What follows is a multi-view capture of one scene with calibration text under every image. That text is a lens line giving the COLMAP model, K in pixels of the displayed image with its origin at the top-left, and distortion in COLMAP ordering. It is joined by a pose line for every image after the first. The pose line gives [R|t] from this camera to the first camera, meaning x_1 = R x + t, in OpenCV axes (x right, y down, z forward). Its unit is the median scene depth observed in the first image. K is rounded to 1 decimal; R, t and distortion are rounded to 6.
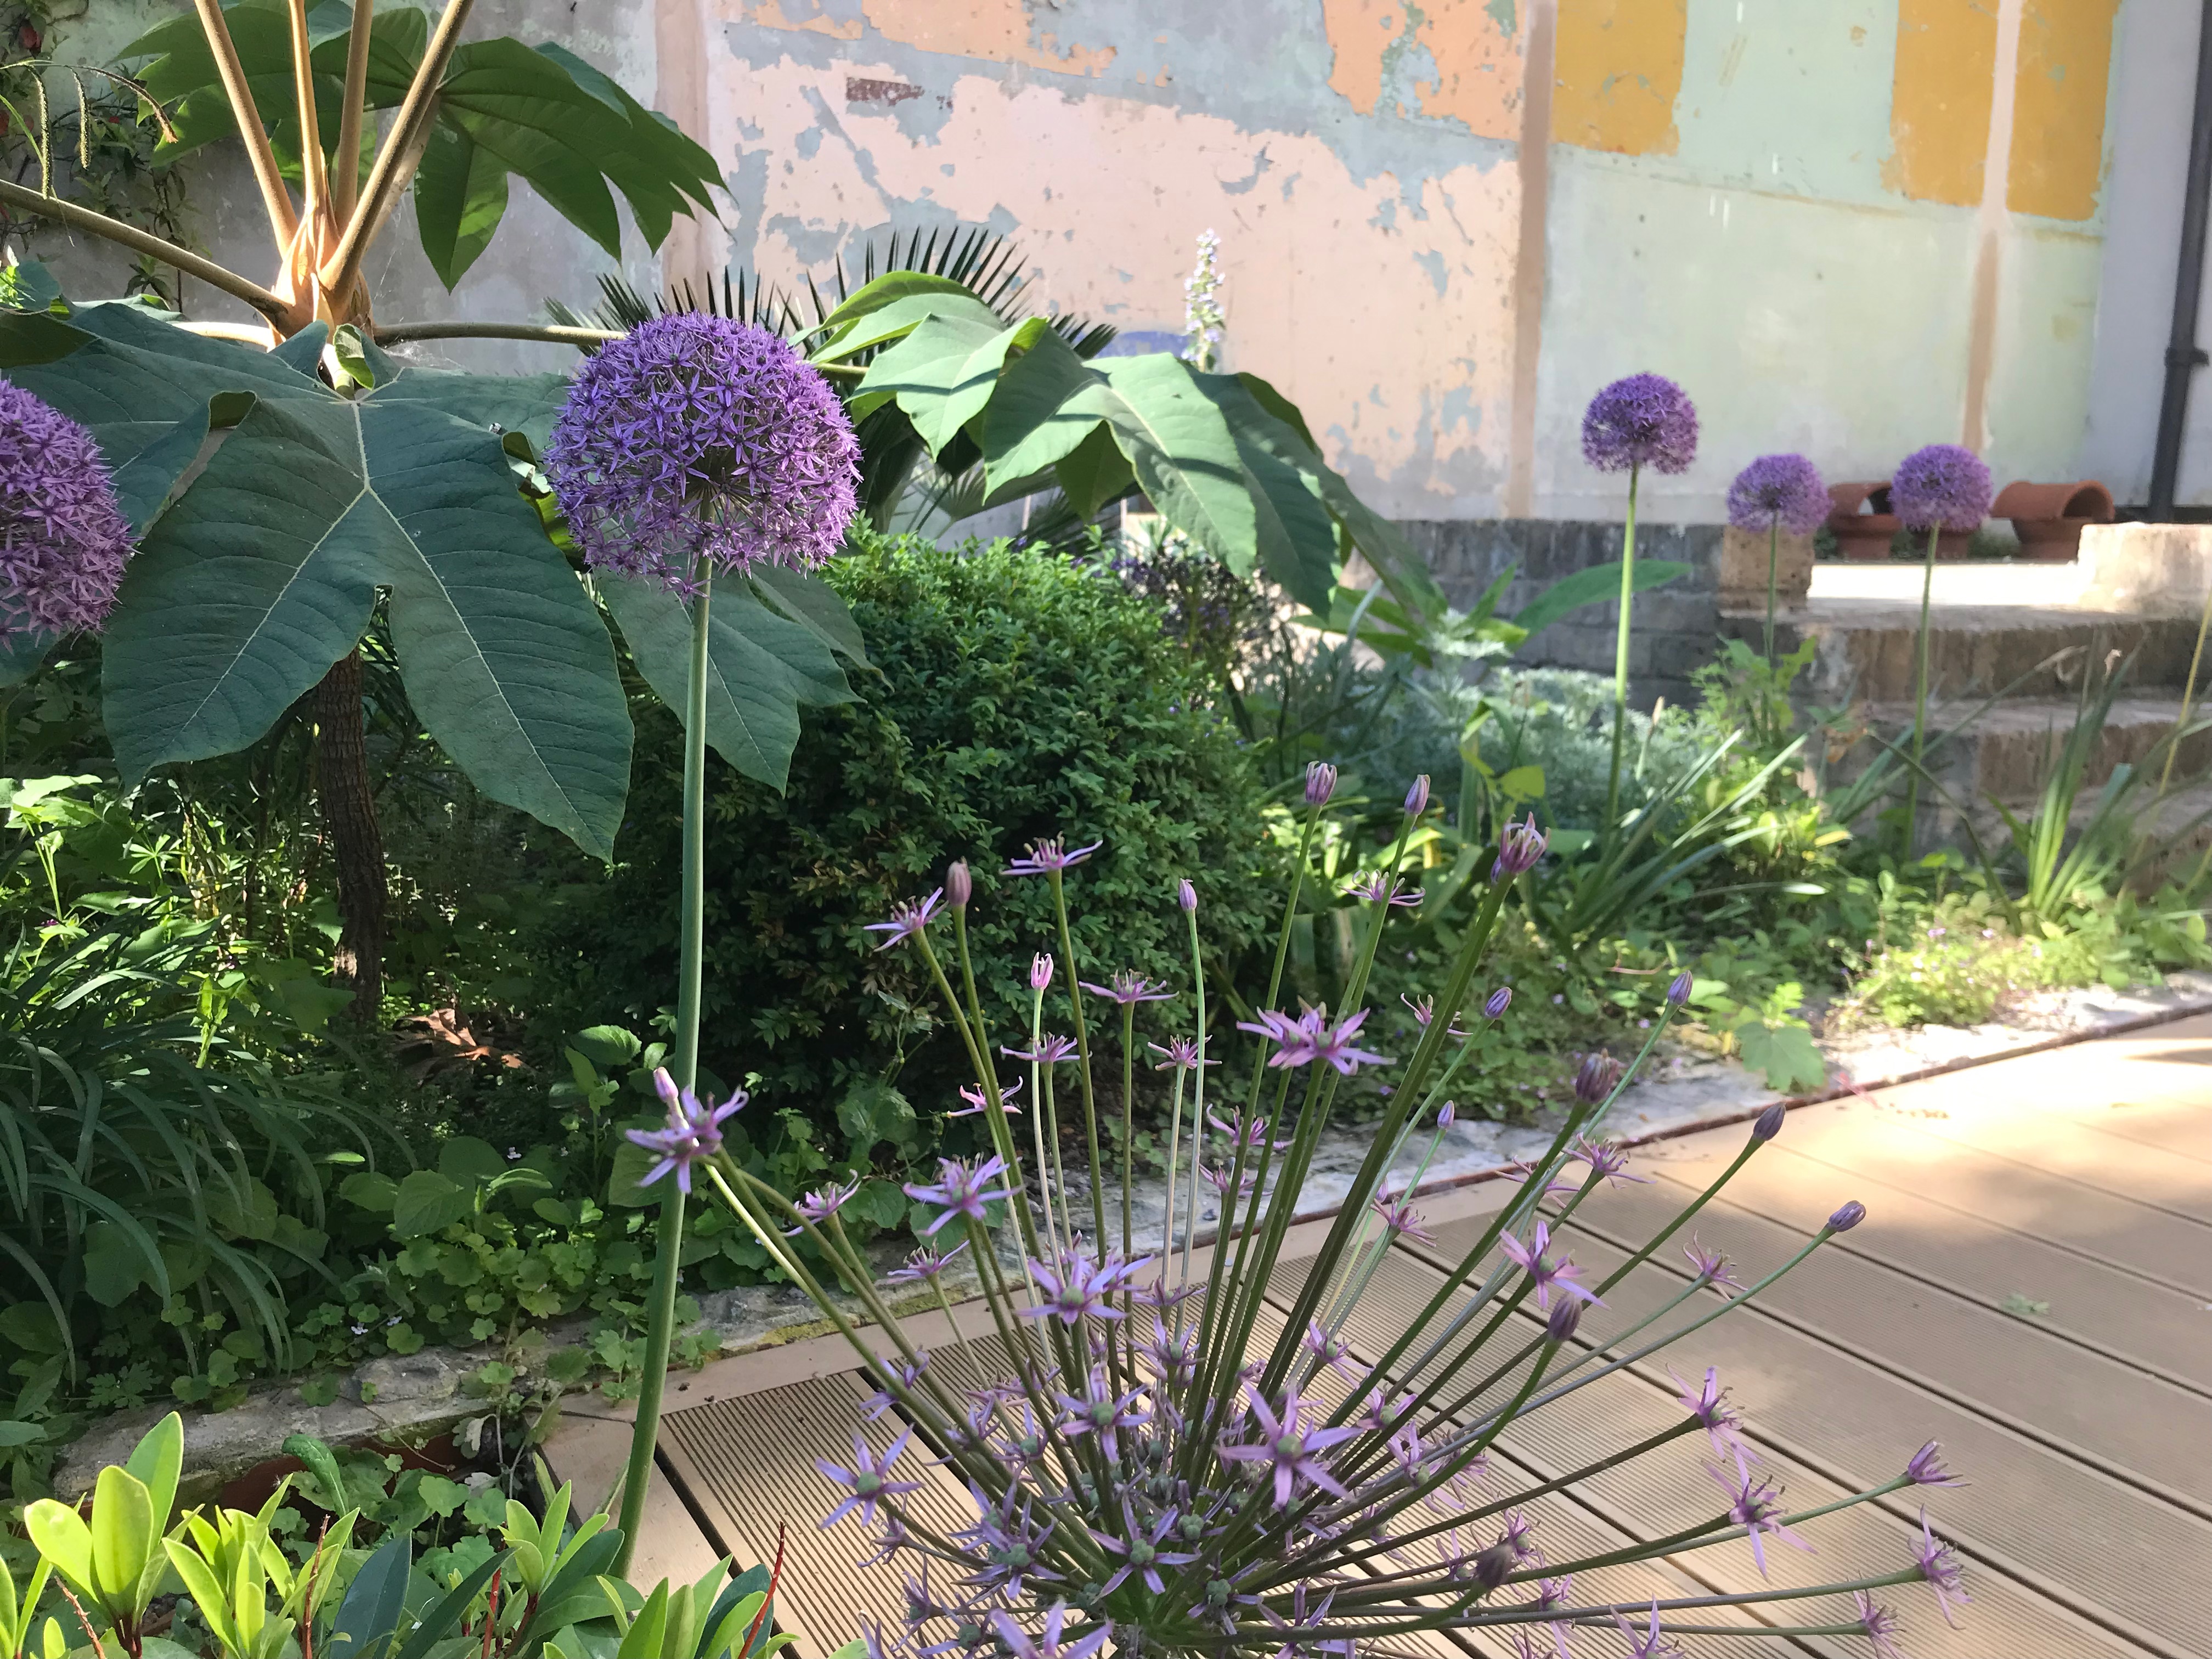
lens RADIAL K [[1837.8, 0, 1104.2], [0, 1837.8, 829.3], [0, 0, 1]] dist [0.034414, -0.016719]
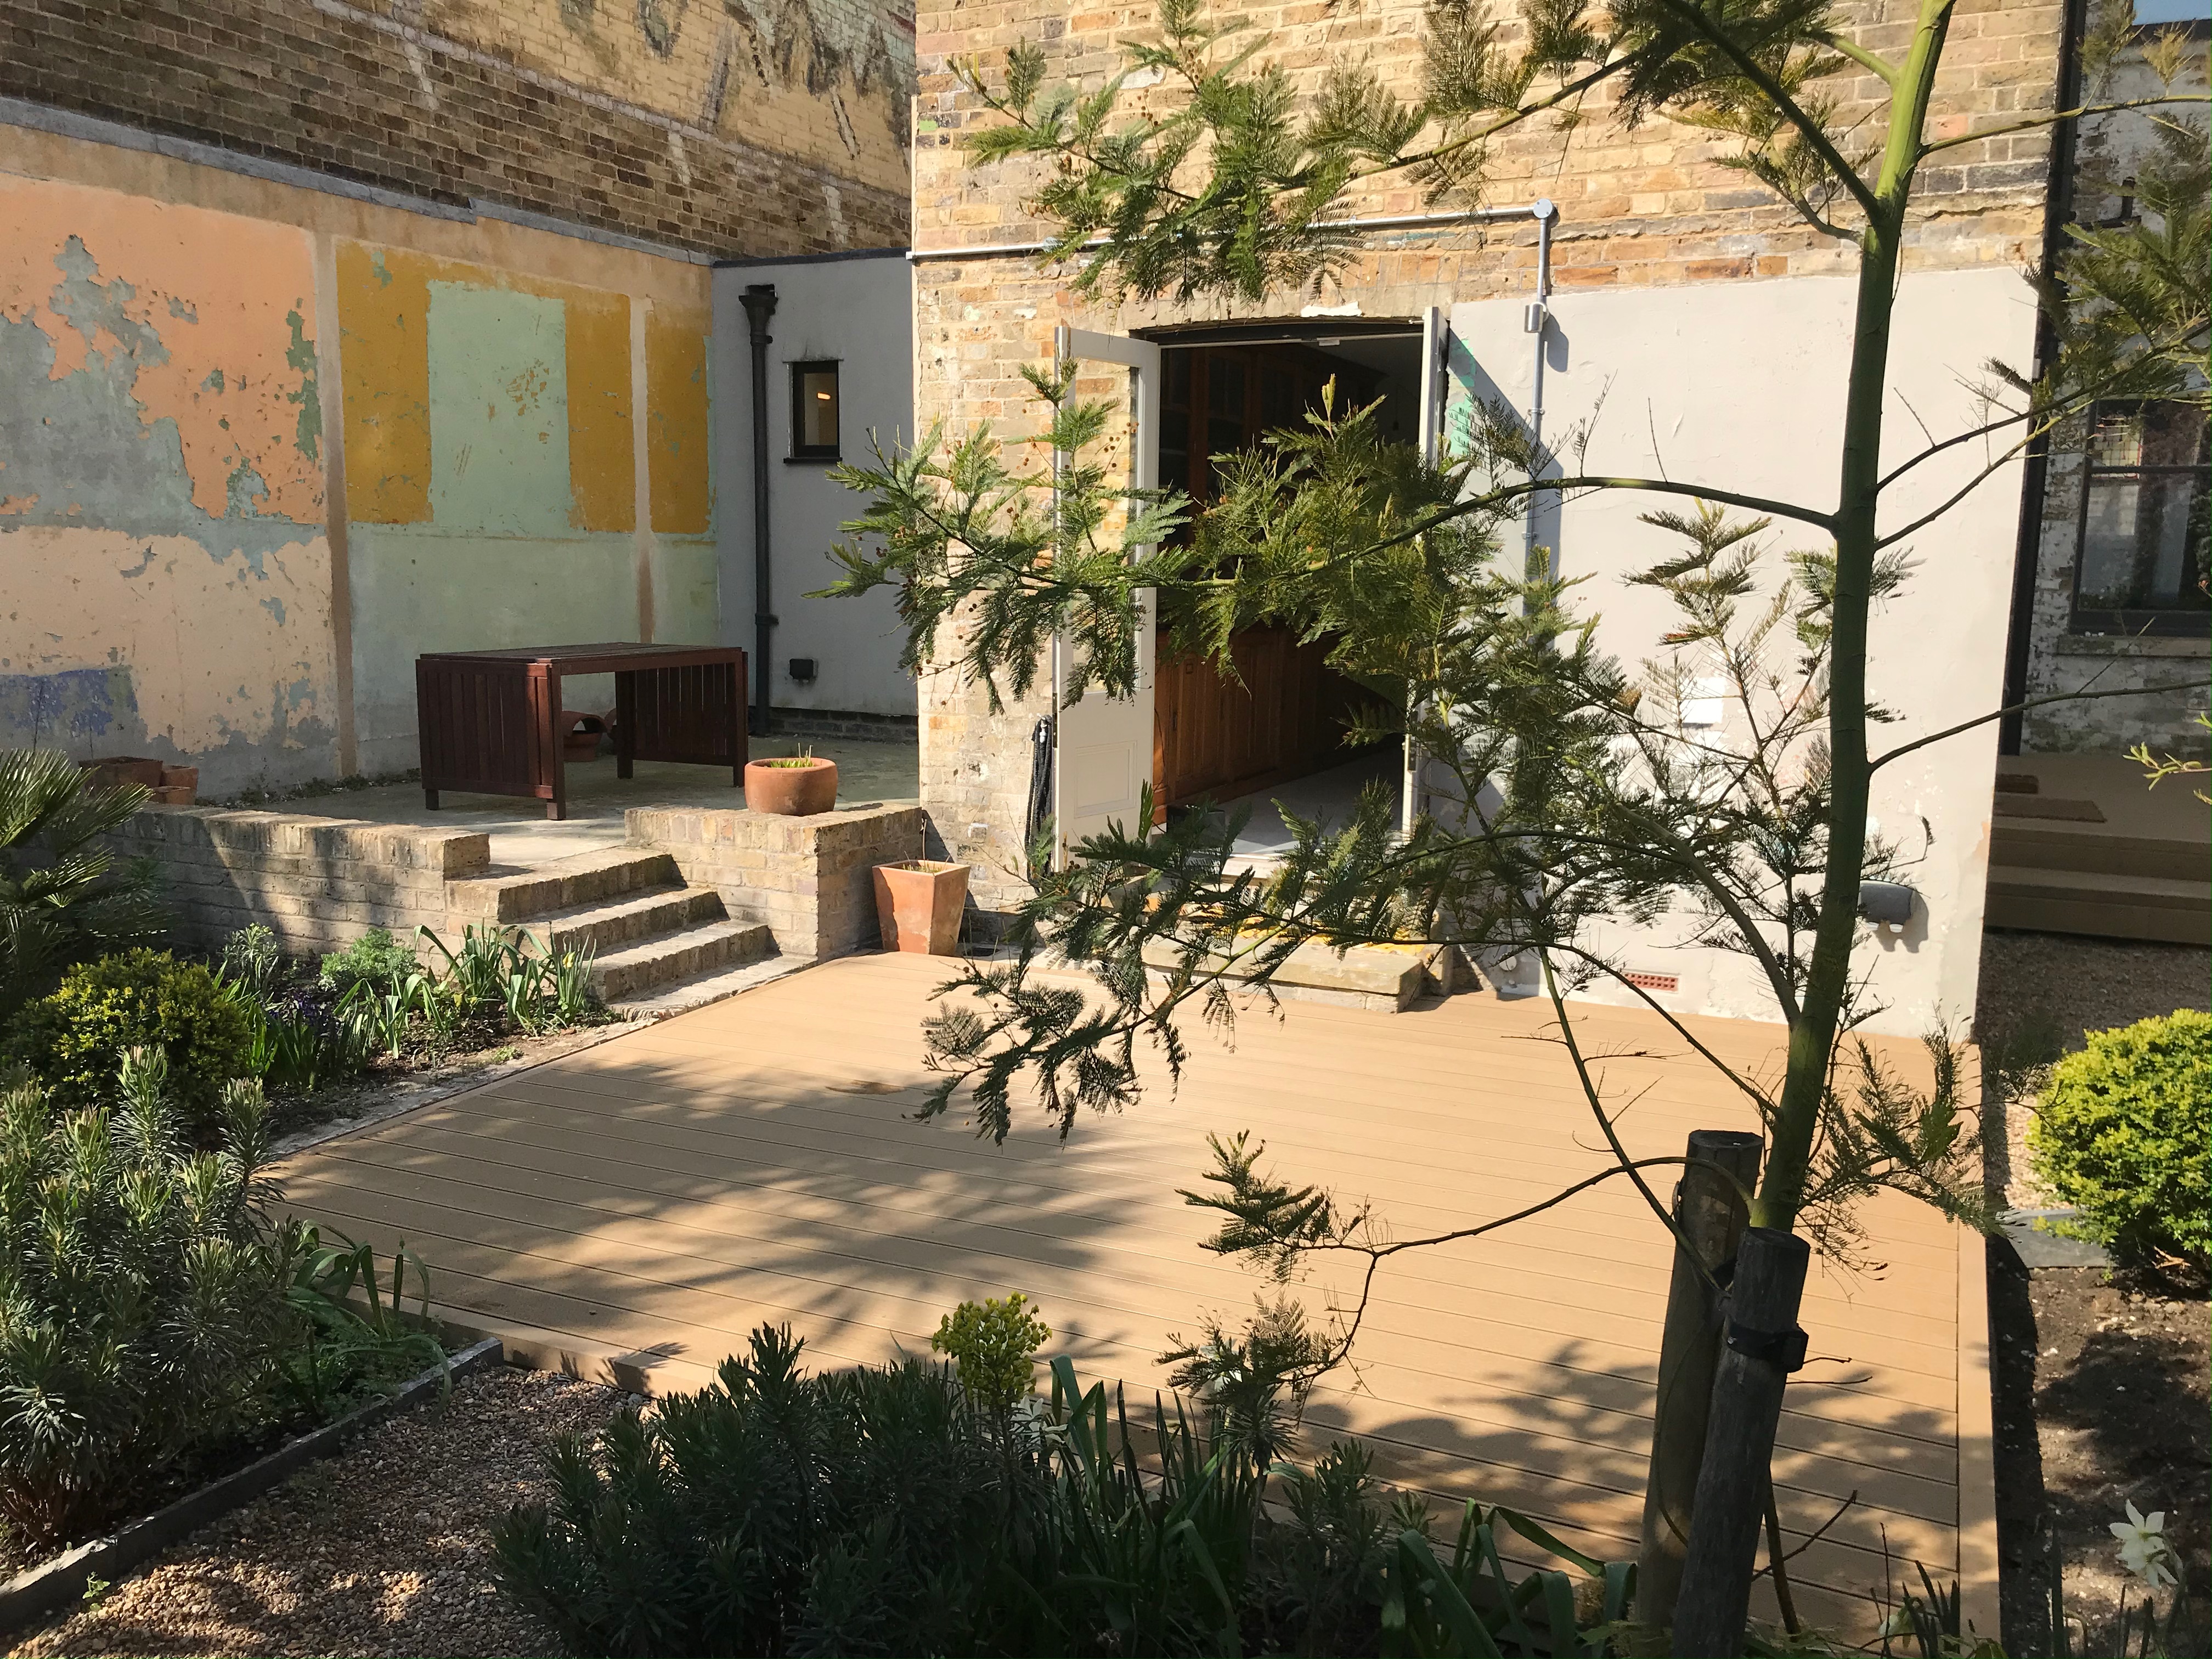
lens RADIAL K [[1837.8, 0, 1105.2], [0, 1837.8, 831.5], [0, 0, 1]] dist [0.034414, -0.016719]
pose [[0.819306, -0.079592, 0.567805, -0.138779], [0.087021, 0.996107, 0.014064, -0.080089], [-0.566714, 0.037888, 0.823043, -0.625120]]
